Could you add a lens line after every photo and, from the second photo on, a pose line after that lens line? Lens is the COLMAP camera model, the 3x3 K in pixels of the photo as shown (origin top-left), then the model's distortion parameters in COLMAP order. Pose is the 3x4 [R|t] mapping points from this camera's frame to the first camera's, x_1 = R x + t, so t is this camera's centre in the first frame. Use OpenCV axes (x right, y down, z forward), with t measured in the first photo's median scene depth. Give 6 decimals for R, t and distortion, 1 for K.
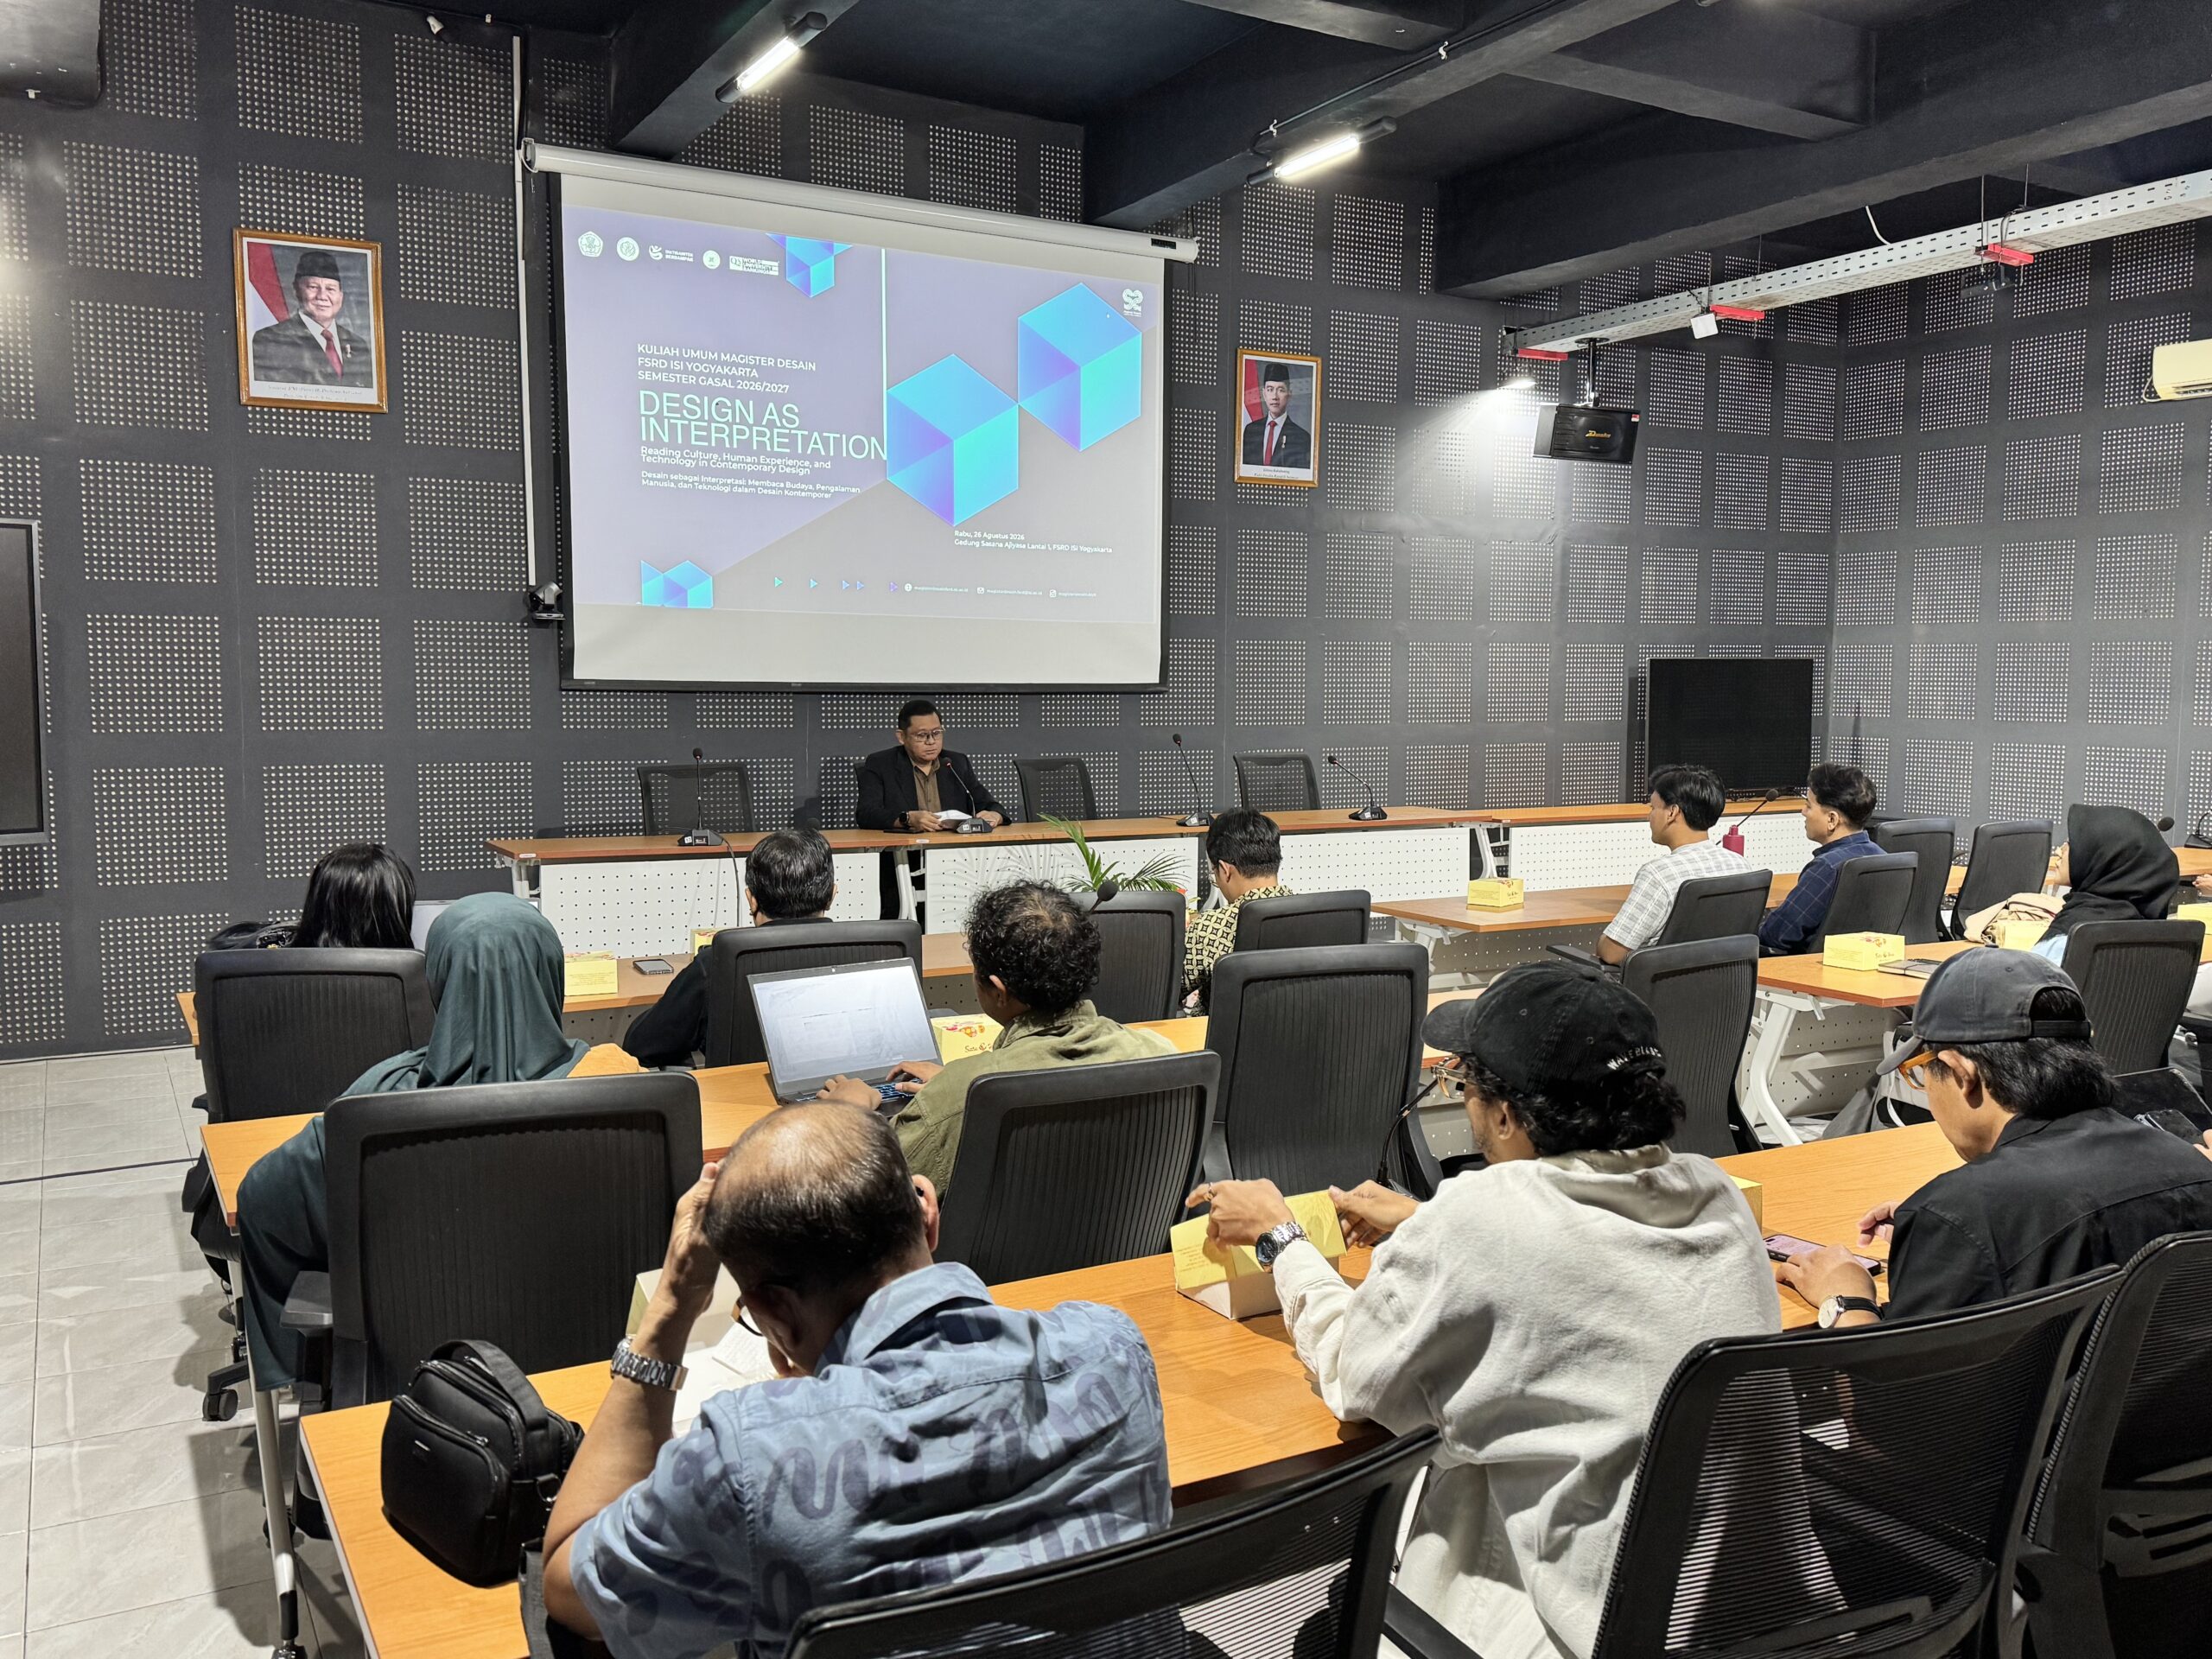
lens RADIAL K [[1837.2, 0, 1096.6], [0, 1837.2, 880.2], [0, 0, 1]] dist [0.093949, -0.145073]
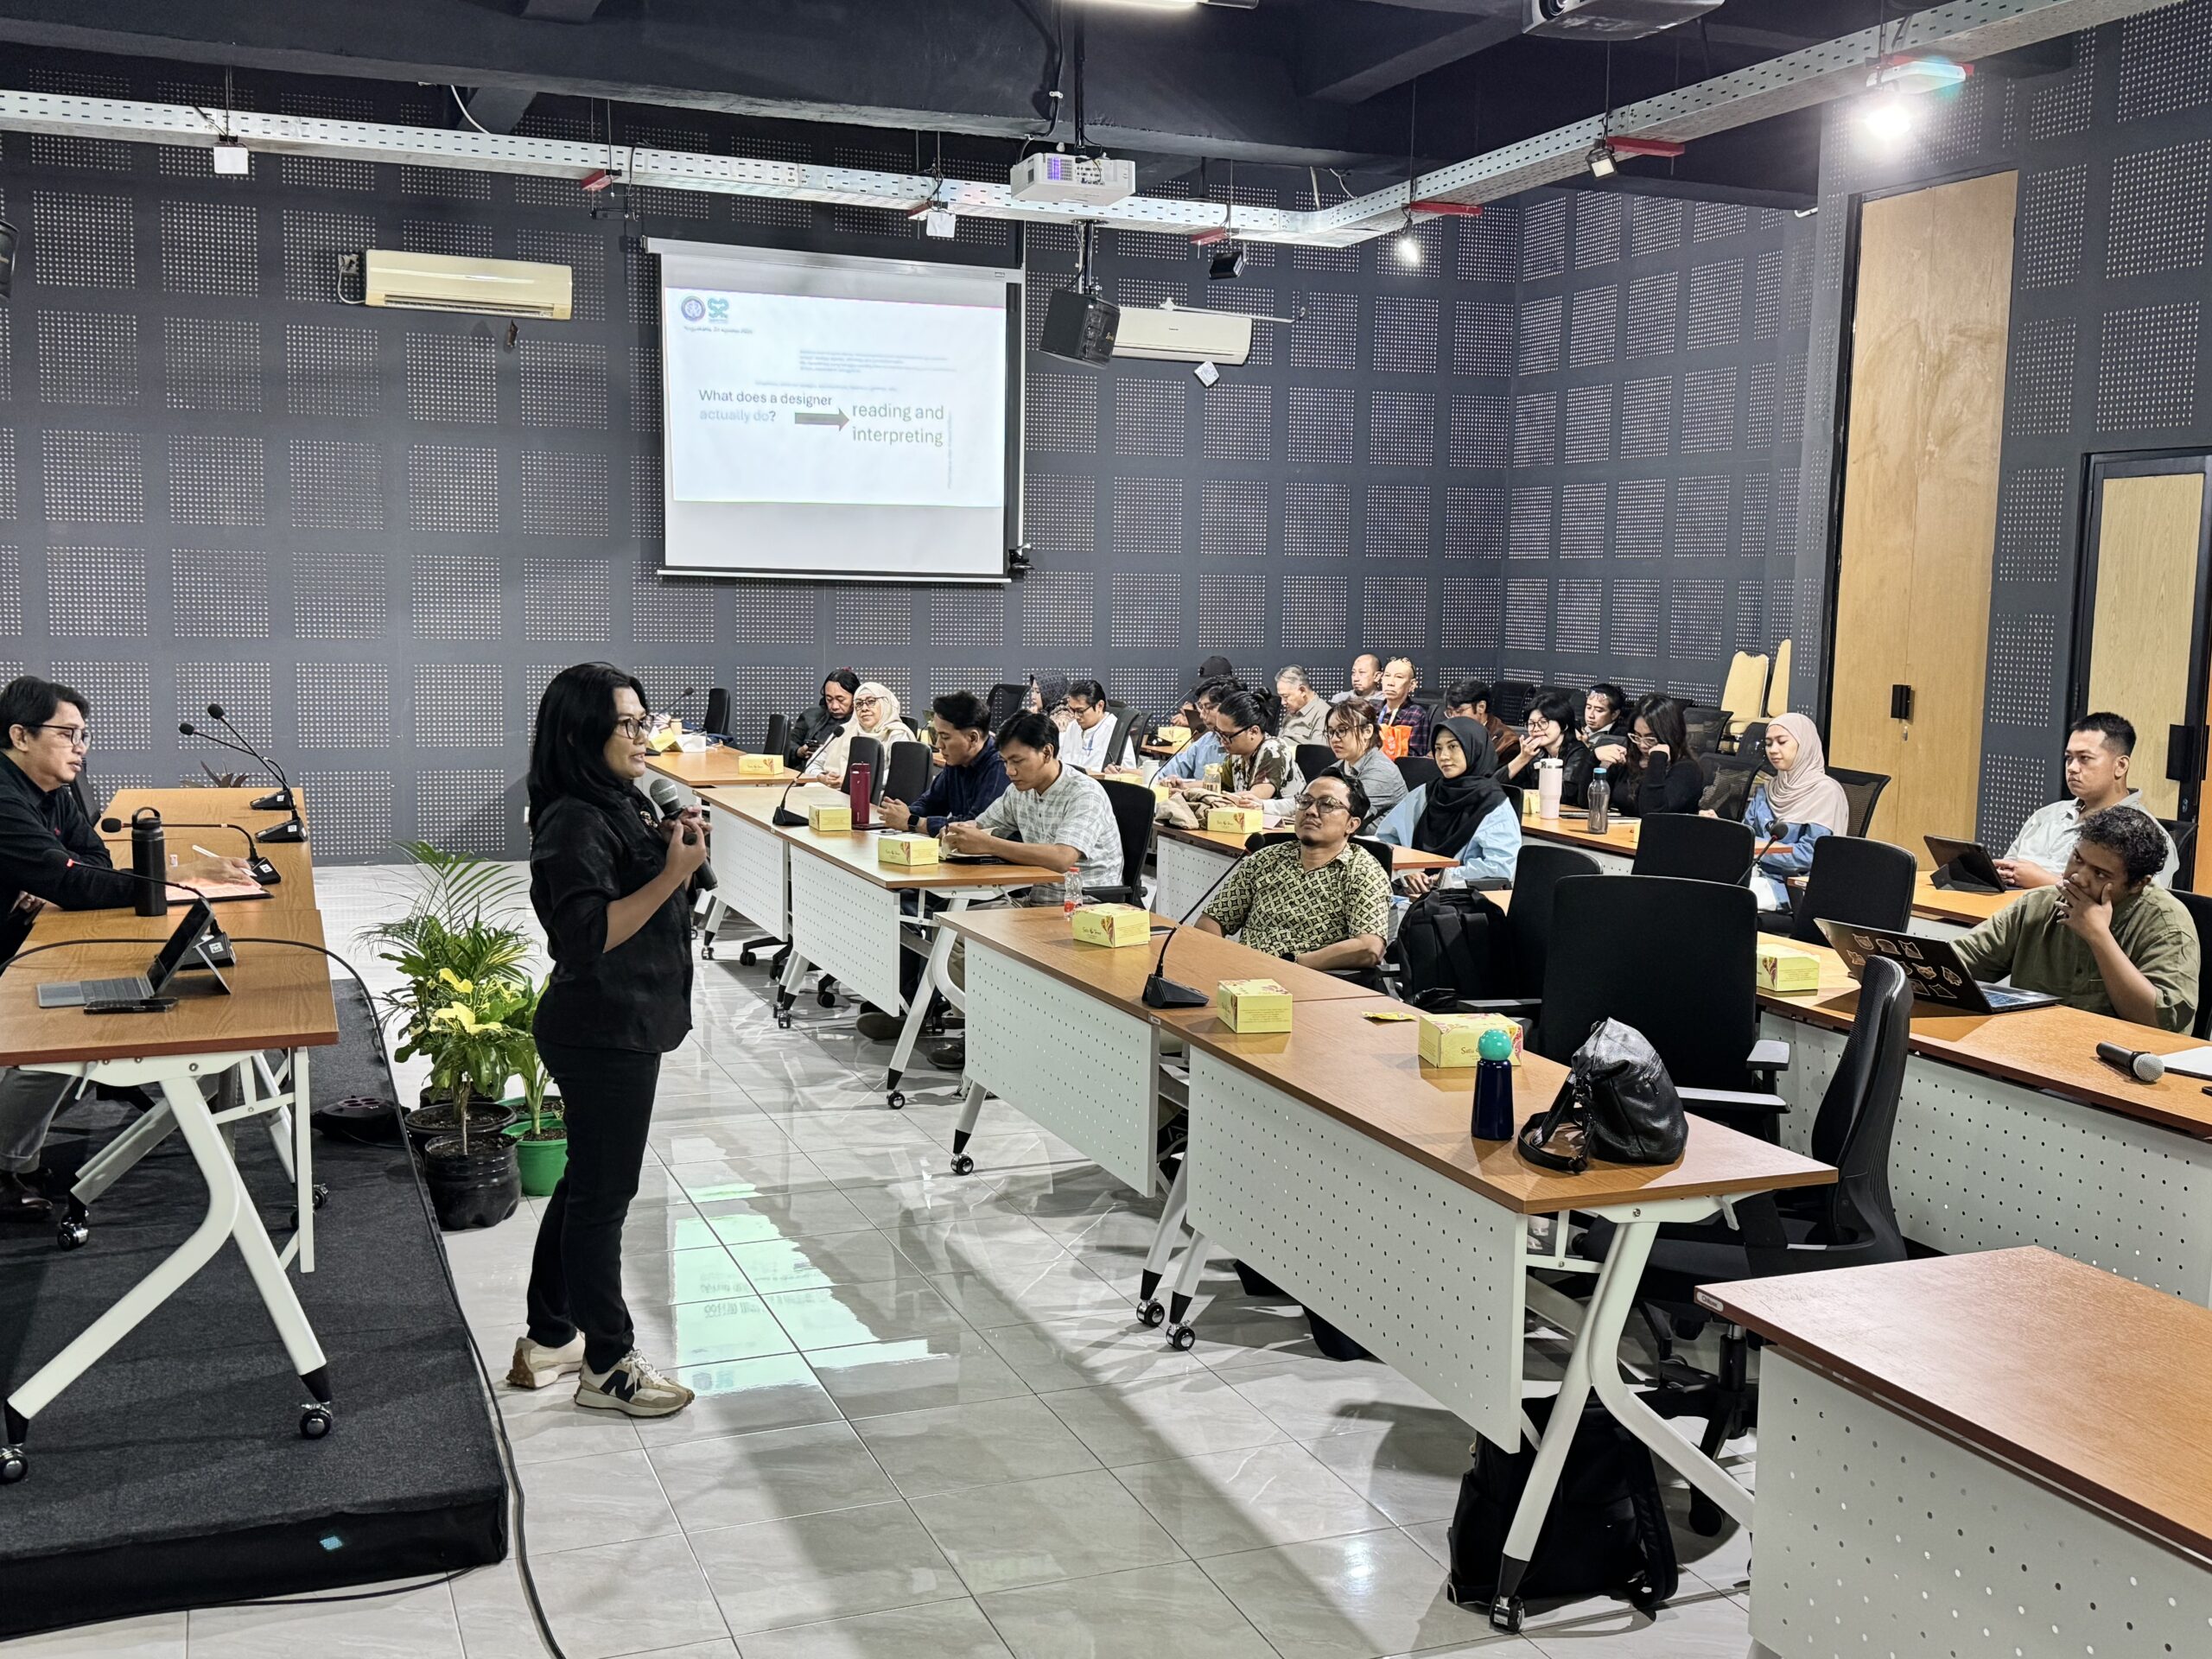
lens RADIAL K [[2210.2, 0, 1120.7], [0, 2210.2, 835.6], [0, 0, 1]] dist [0.086377, 0.000000]
pose [[0.132377, -0.112224, 0.984826, -0.670111], [0.086726, 0.991071, 0.101278, -0.078492], [-0.987398, 0.072003, 0.140928, 0.542384]]
